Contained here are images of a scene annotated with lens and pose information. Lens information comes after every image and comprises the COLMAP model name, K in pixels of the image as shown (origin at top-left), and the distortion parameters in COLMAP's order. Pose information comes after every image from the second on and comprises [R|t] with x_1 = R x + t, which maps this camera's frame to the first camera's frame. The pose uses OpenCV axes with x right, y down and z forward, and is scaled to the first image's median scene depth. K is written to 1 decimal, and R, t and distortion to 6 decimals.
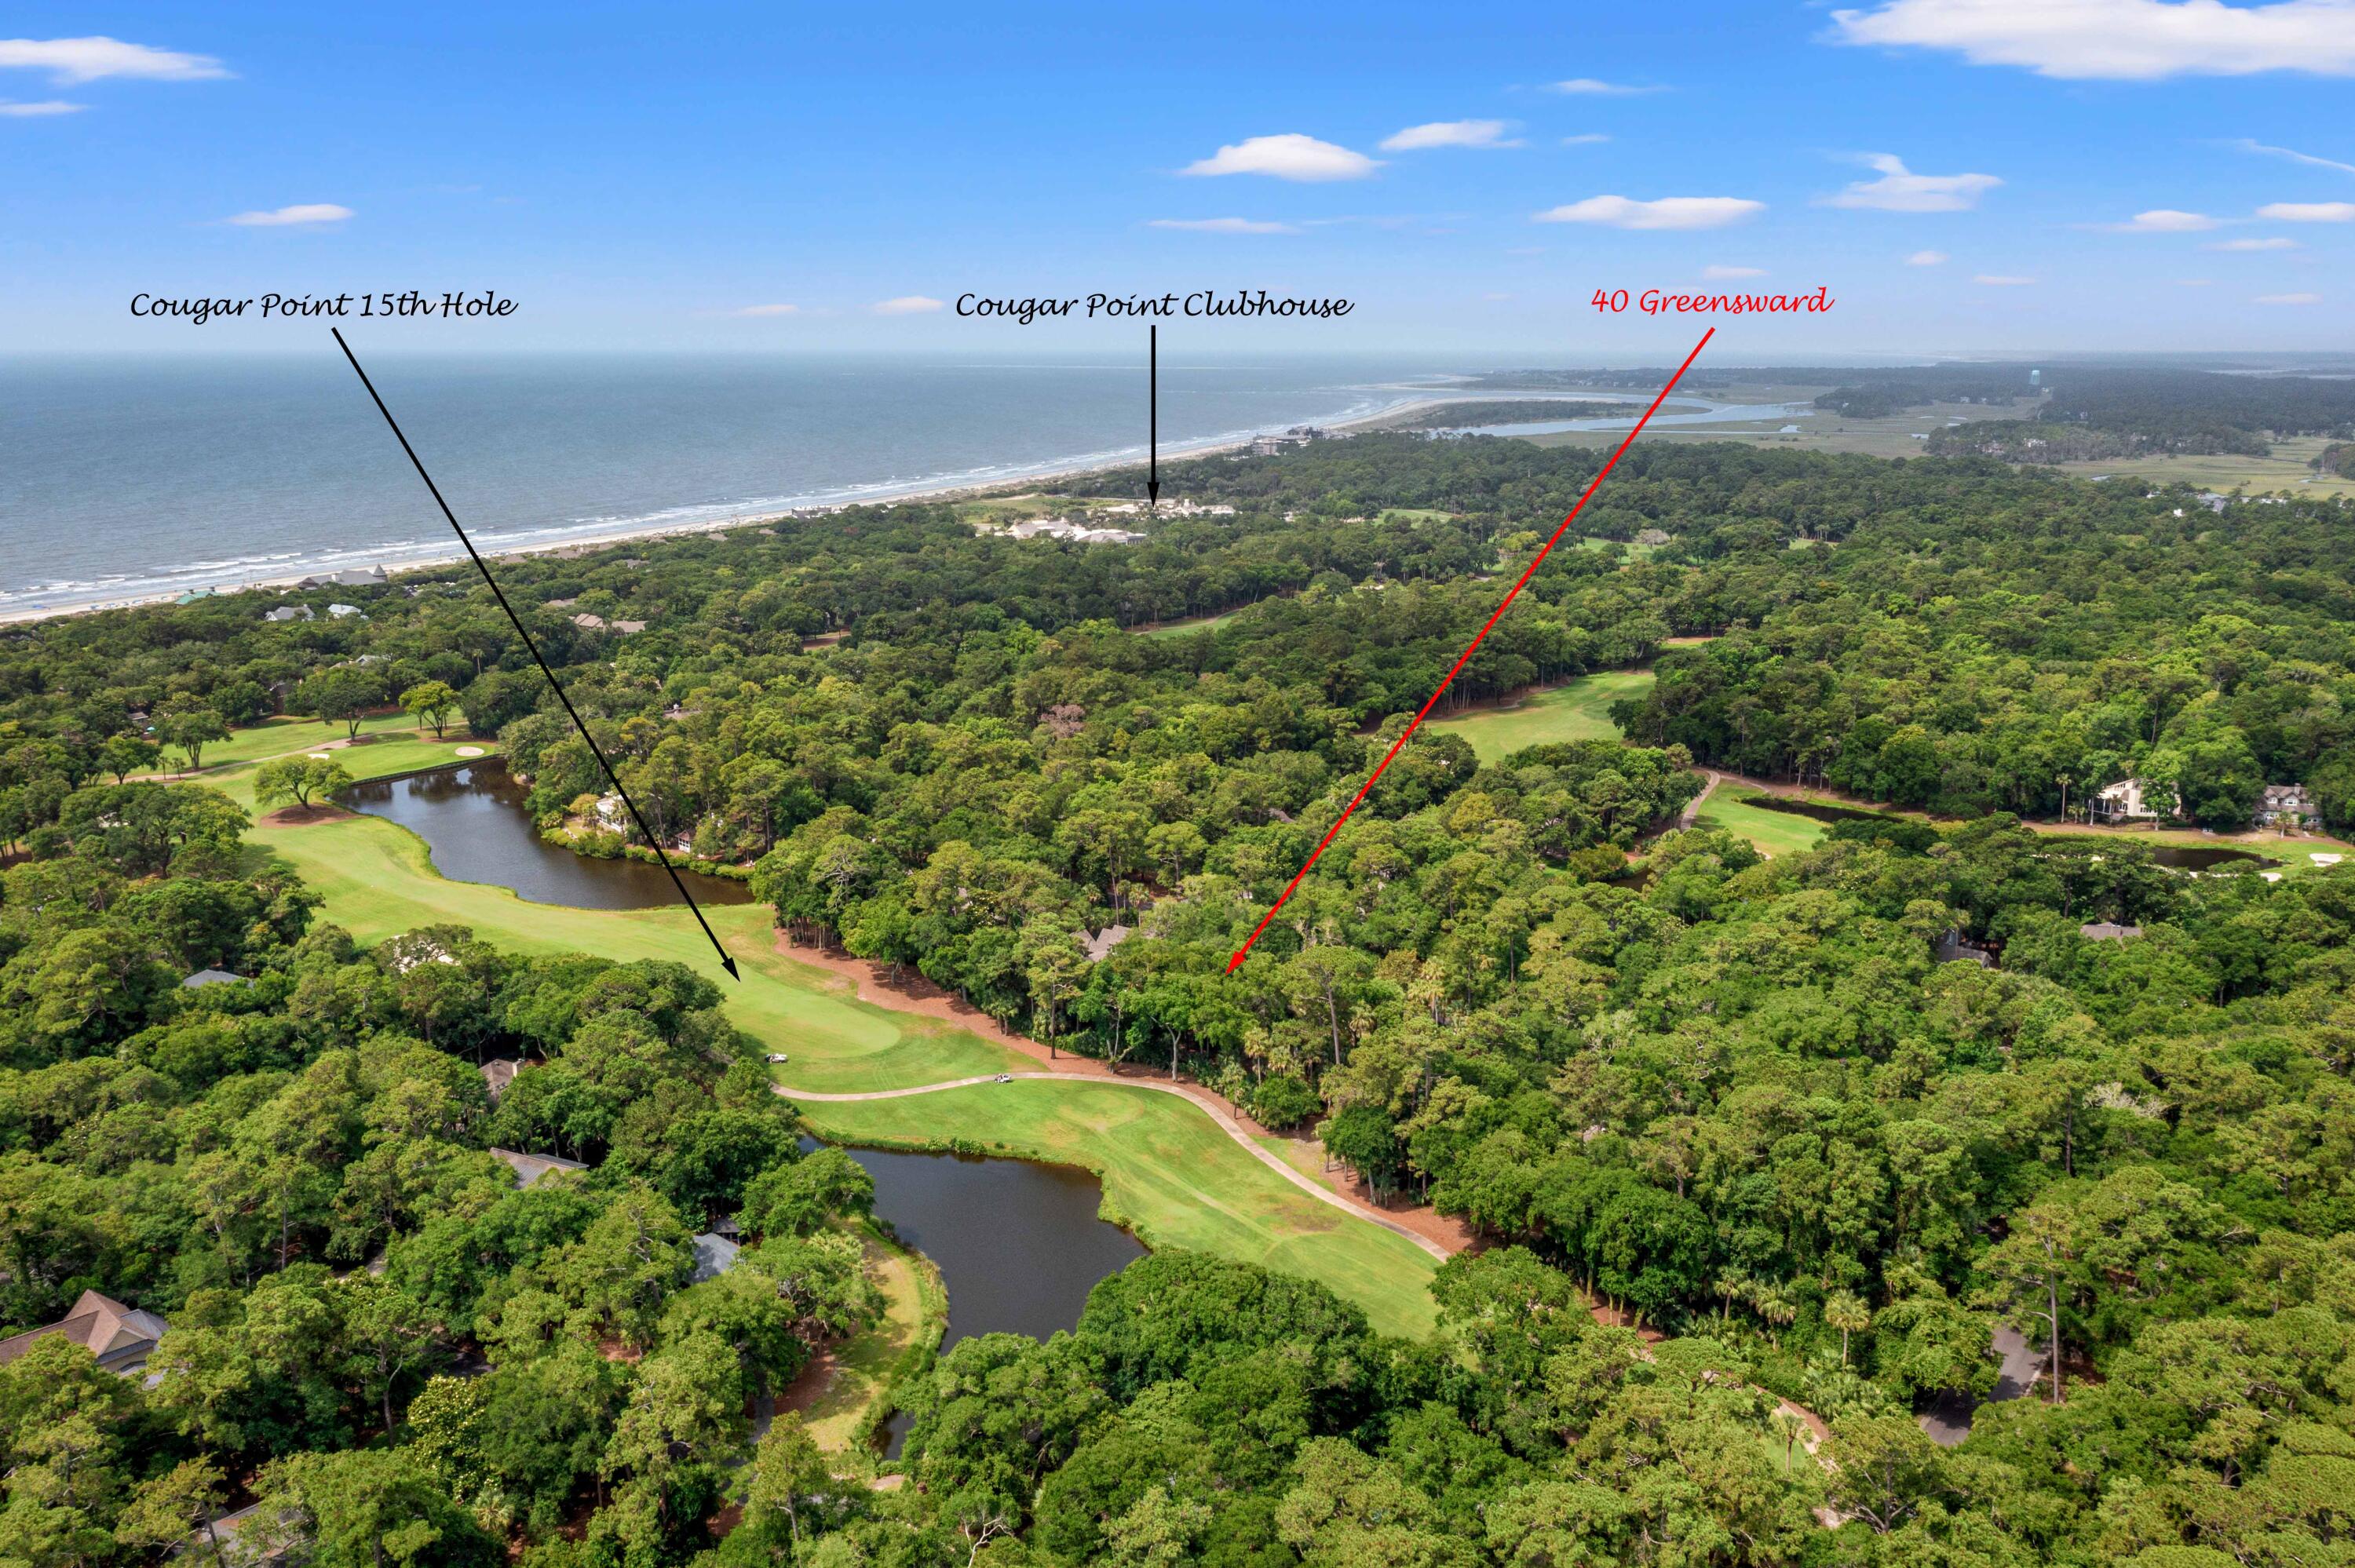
lens RADIAL K [[1888.2, 0, 1177.5], [0, 1888.2, 784.0], [0, 0, 1]] dist [-0.004893, 0.002308]
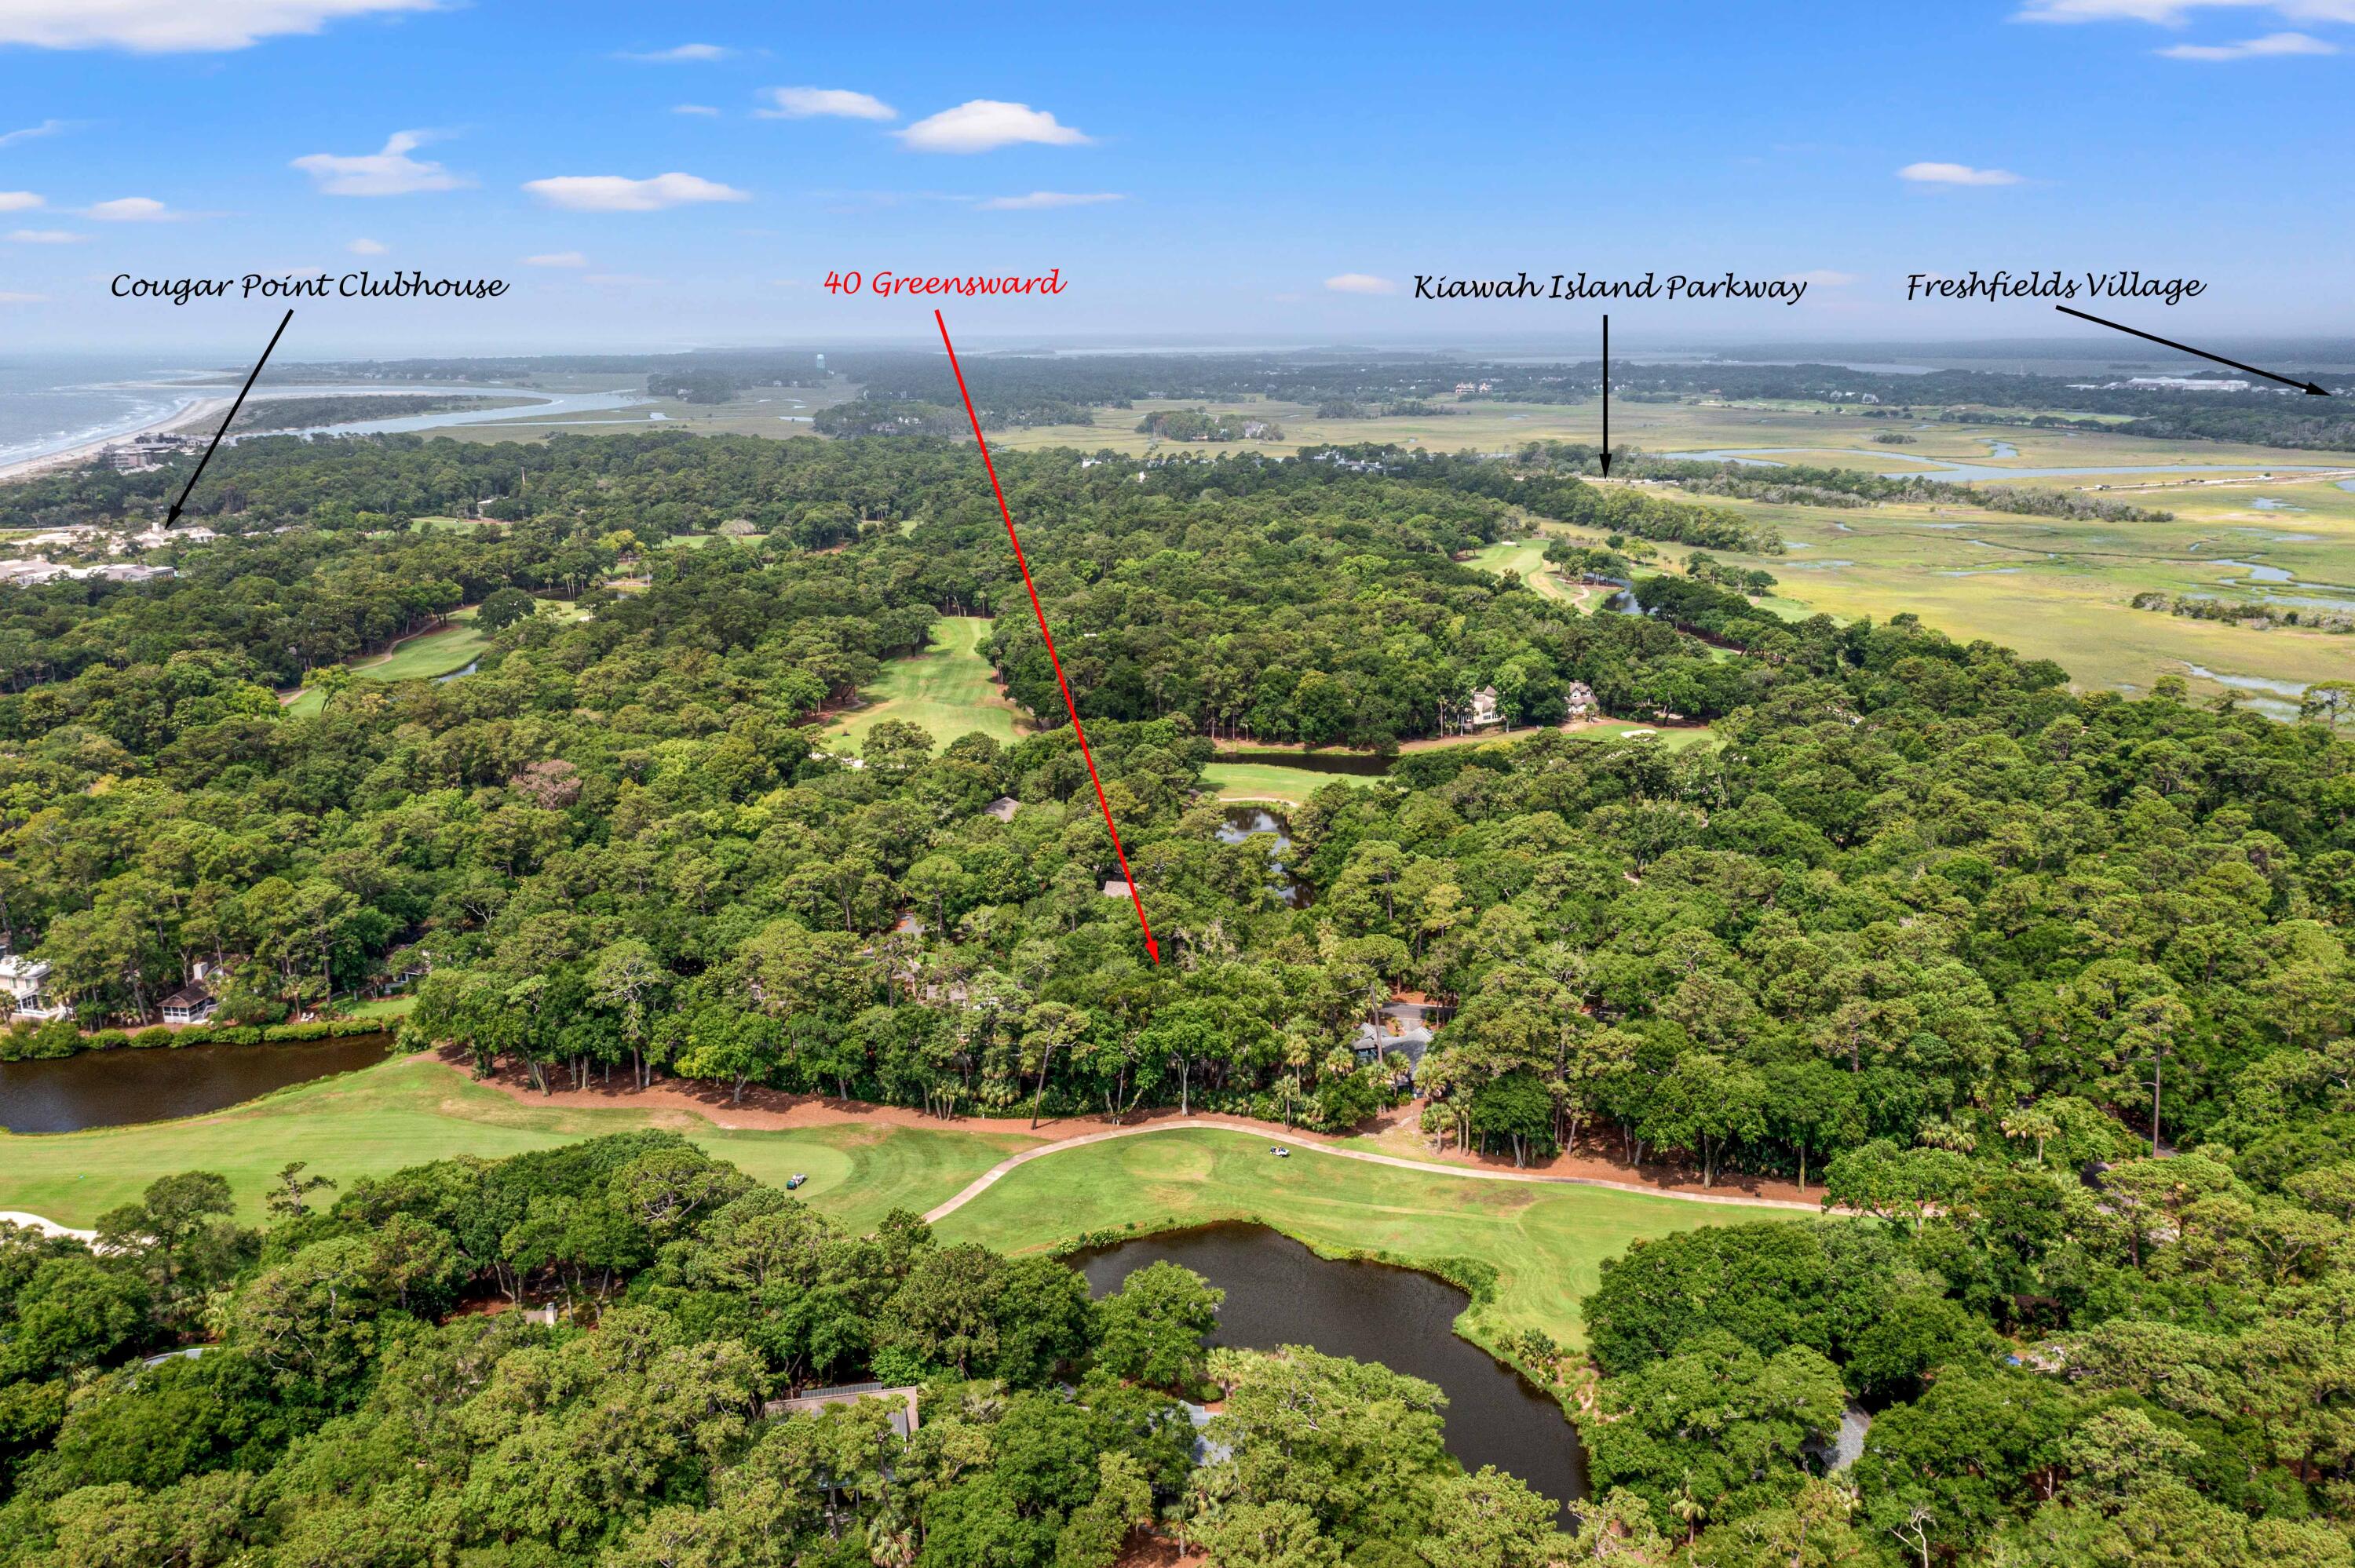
lens RADIAL K [[1913.5, 0, 1177.7], [0, 1913.5, 816.5], [0, 0, 1]] dist [0.003085, 0.006821]
pose [[0.800531, -0.159421, 0.577698, -0.345084], [0.147149, 0.986747, 0.068393, -0.035887], [-0.580945, 0.030257, 0.813380, 0.142439]]
